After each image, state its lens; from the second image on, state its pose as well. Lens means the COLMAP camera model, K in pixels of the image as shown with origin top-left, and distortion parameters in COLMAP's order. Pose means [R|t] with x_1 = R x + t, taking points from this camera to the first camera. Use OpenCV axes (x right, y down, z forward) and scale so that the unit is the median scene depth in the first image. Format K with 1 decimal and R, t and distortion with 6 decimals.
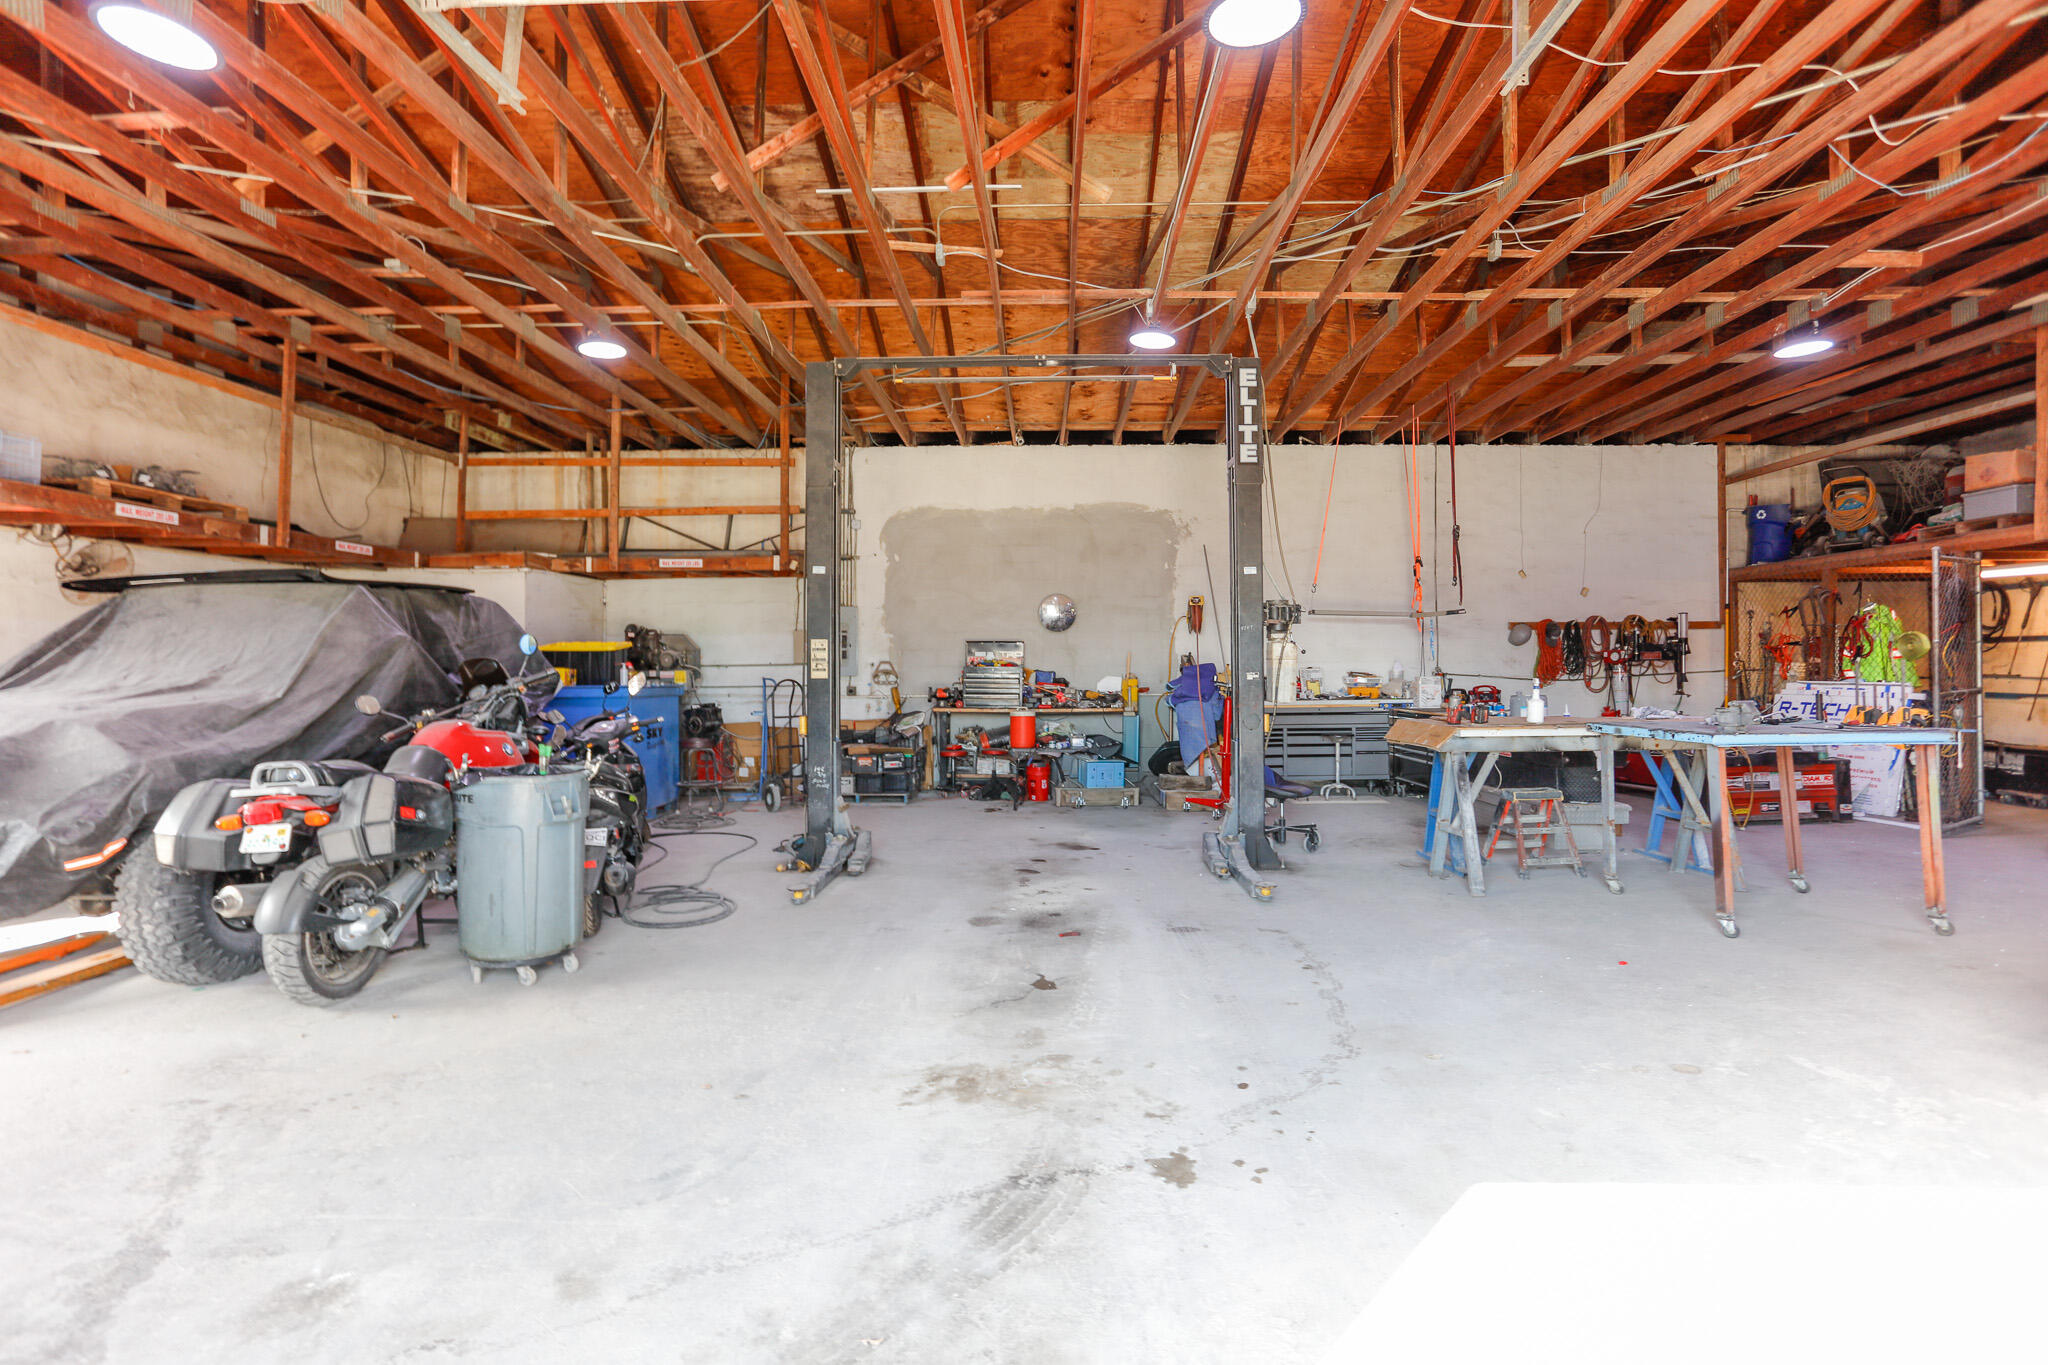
lens RADIAL K [[1018.2, 0, 1029.6], [0, 1018.2, 665.3], [0, 0, 1]] dist [-0.060811, 0.031003]
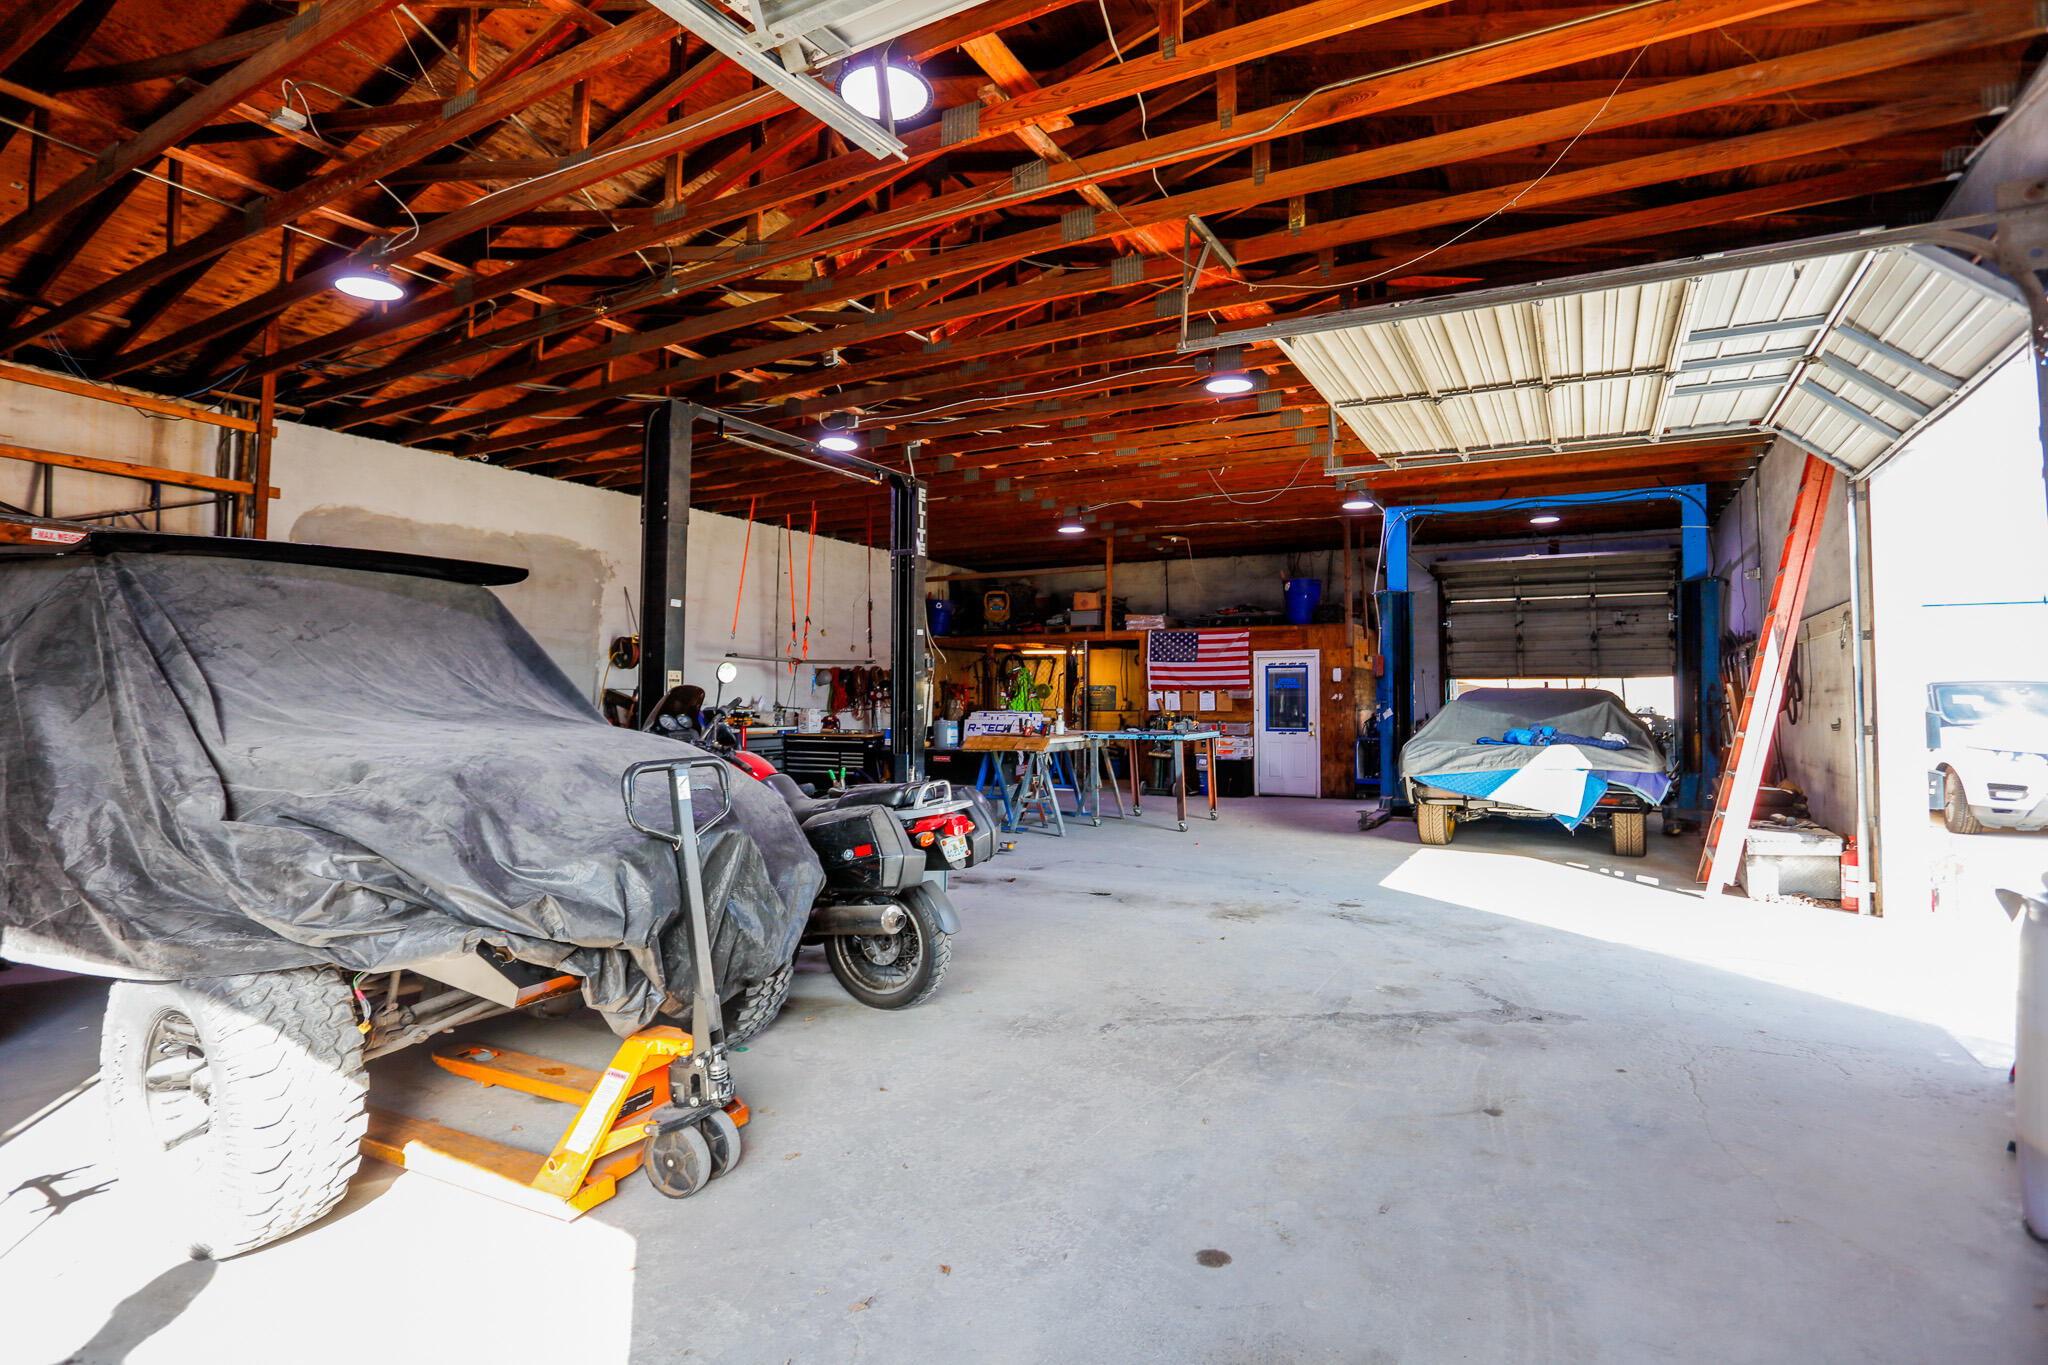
lens RADIAL K [[1022.4, 0, 1029.3], [0, 1022.4, 711.3], [0, 0, 1]] dist [-0.017577, 0.000230]
pose [[0.460323, -0.002558, 0.887748, -2.096160], [-0.007340, 0.999951, 0.006687, 0.008724], [-0.887721, -0.009595, 0.460281, 0.462029]]
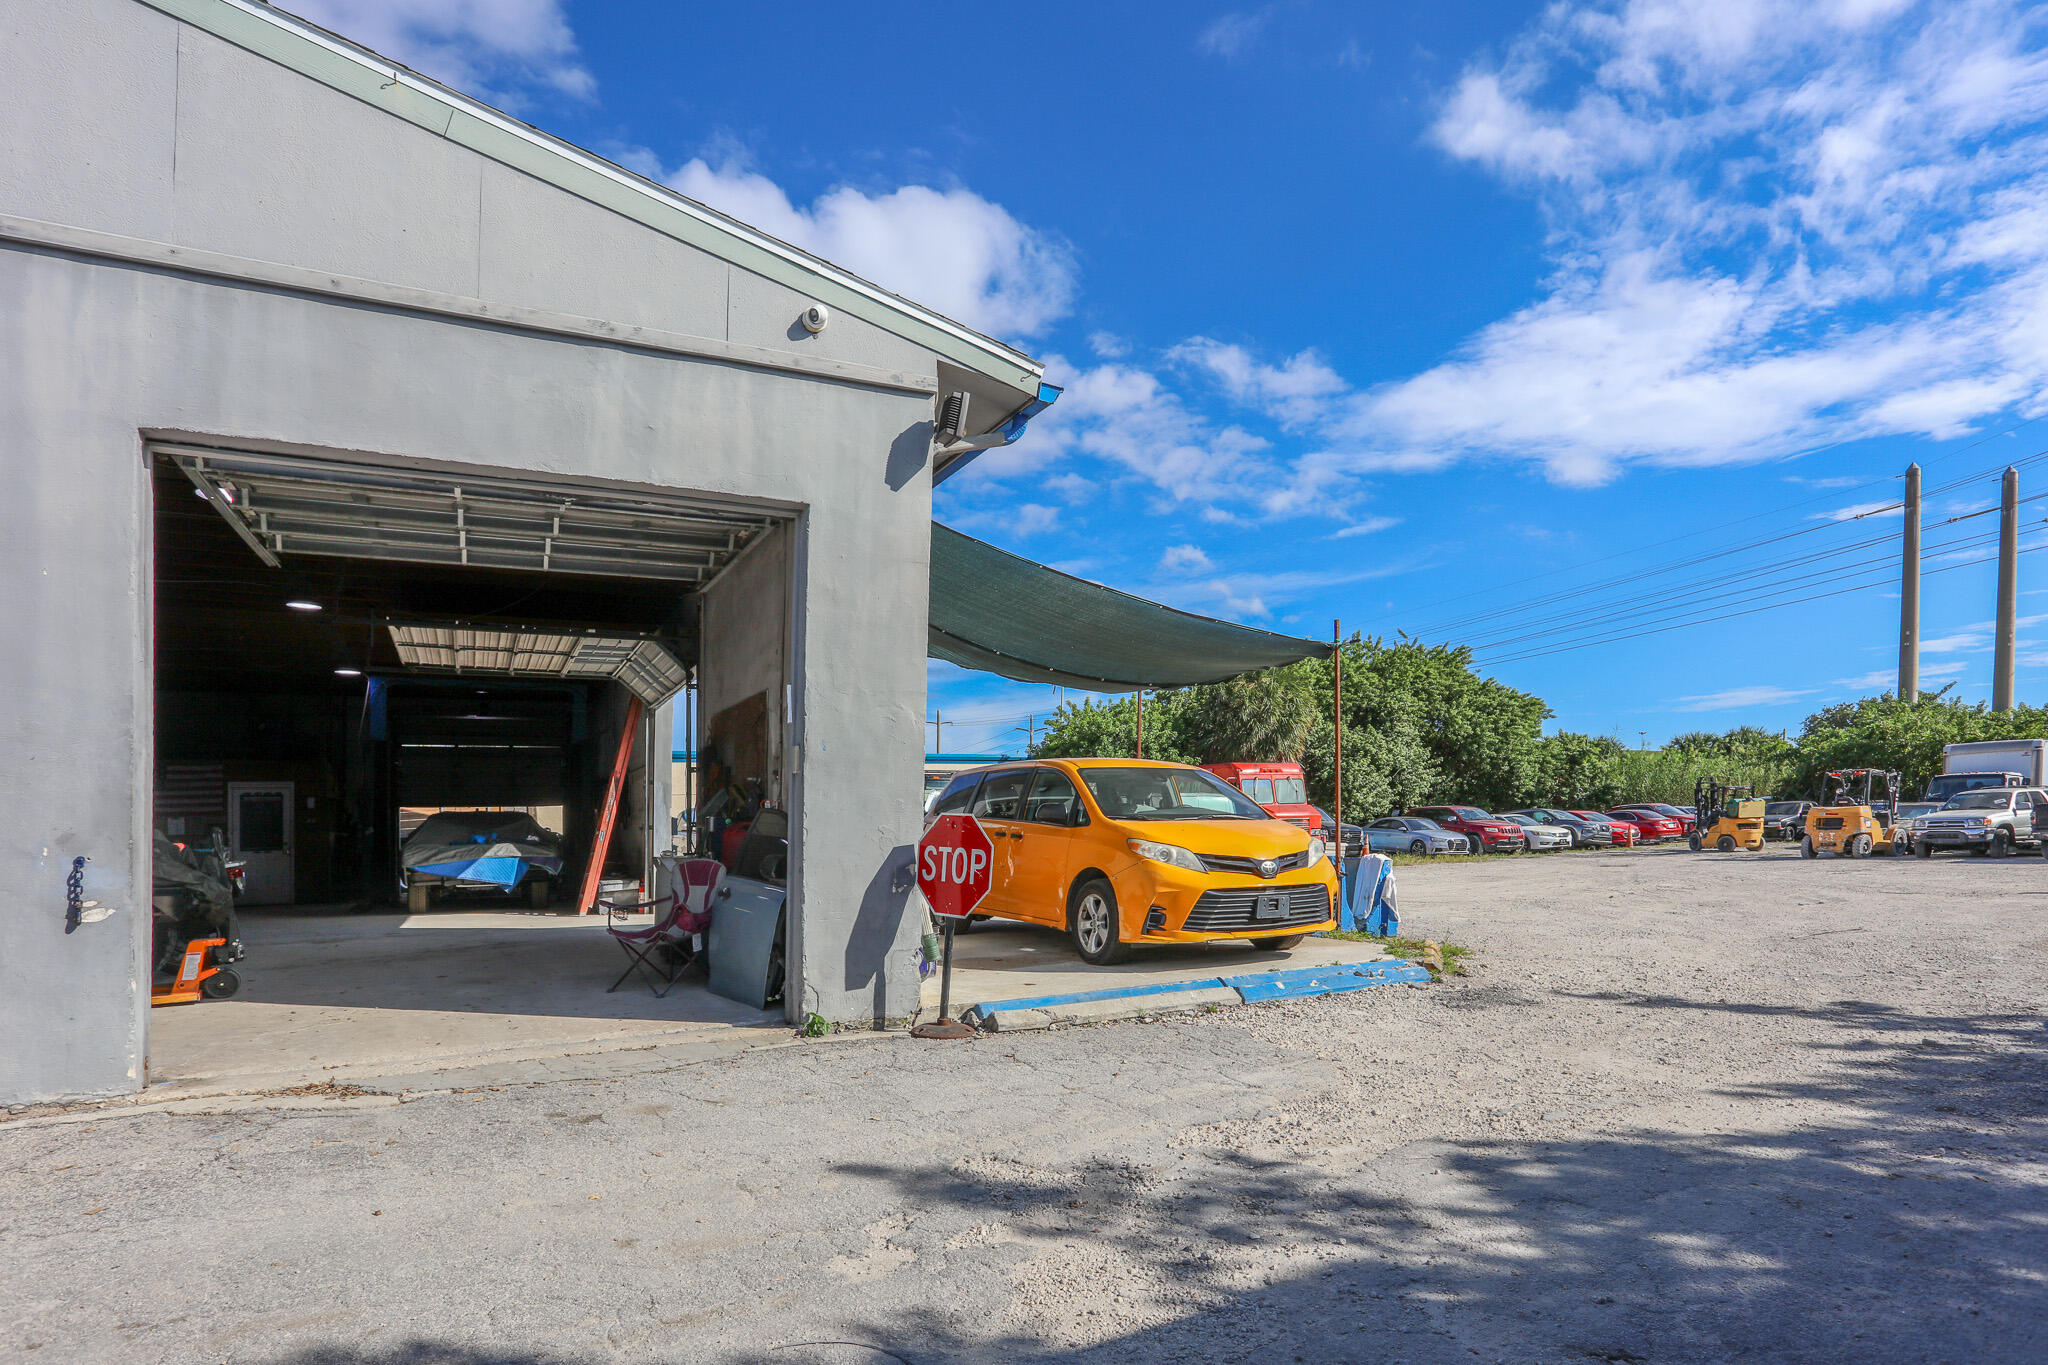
lens RADIAL K [[1018.2, 0, 1029.6], [0, 1018.2, 665.3], [0, 0, 1]] dist [-0.060811, 0.031003]
pose [[-0.494233, 0.153512, 0.855668, -3.909907], [0.026469, 0.986486, -0.161693, 0.096764], [-0.868927, -0.057265, -0.491617, 0.631663]]
